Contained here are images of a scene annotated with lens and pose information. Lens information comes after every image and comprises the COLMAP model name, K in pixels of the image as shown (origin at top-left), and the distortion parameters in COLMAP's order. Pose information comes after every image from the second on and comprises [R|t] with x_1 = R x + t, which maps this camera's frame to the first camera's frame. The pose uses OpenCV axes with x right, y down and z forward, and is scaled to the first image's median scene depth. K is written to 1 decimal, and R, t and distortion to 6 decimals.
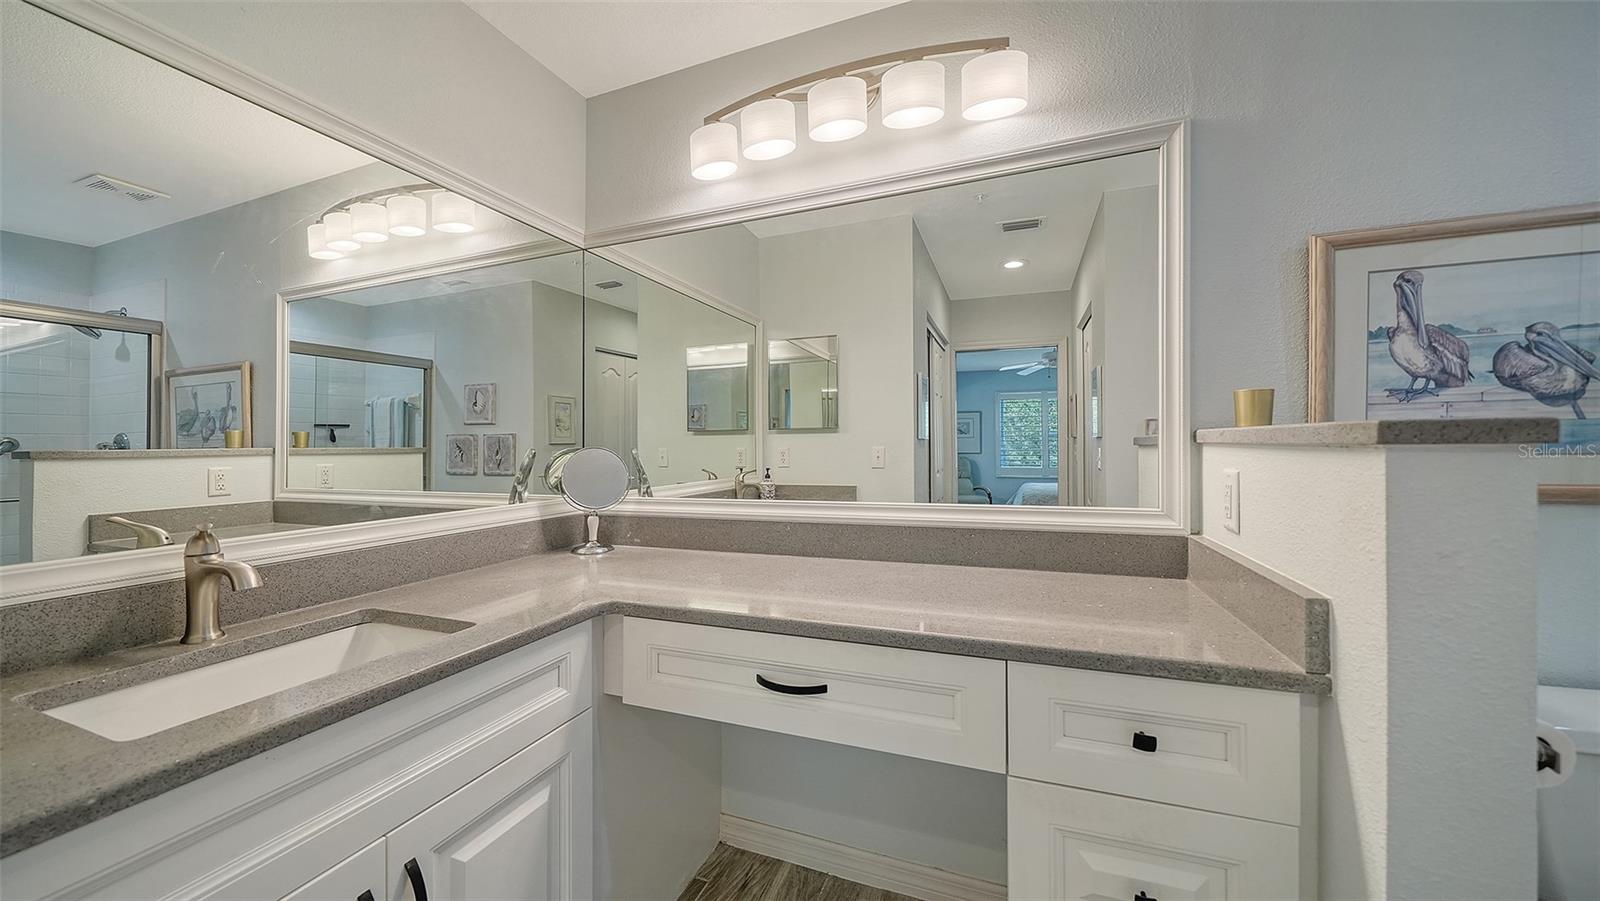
lens RADIAL K [[576.1, 0, 793.3], [0, 576.1, 445.2], [0, 0, 1]] dist [0.005415, -0.001447]
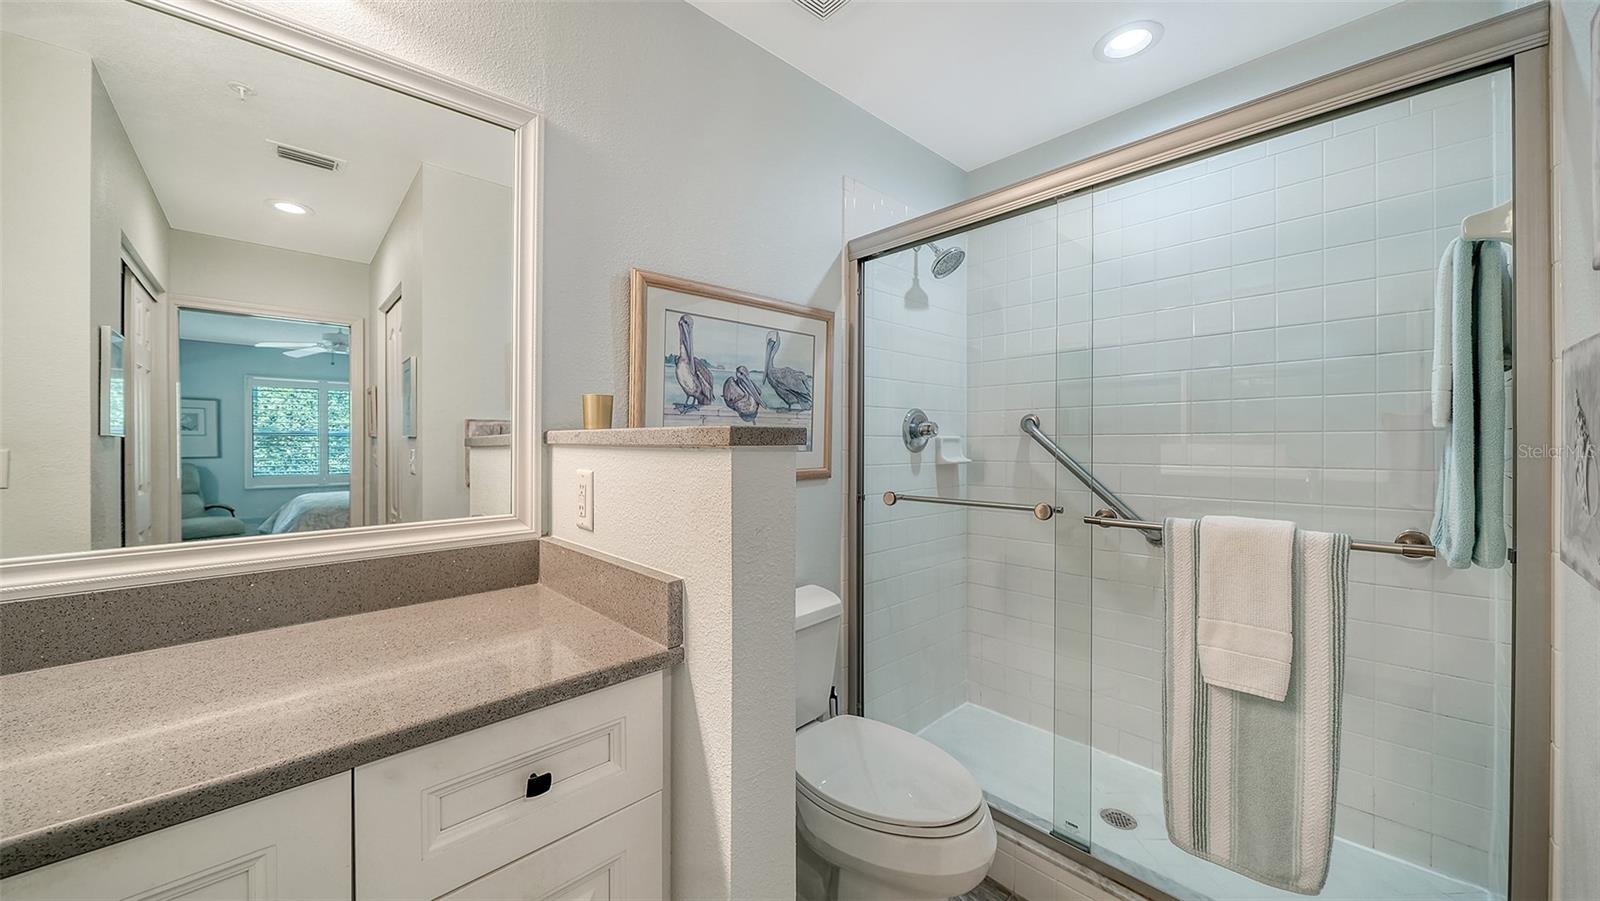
lens RADIAL K [[576.1, 0, 802.8], [0, 576.1, 444.9], [0, 0, 1]] dist [0.005415, -0.001447]
pose [[0.441863, 0.002658, 0.897079, -0.001770], [-0.000153, 0.999996, -0.002887, 0.000098], [-0.897083, 0.001138, 0.441861, 0.172827]]
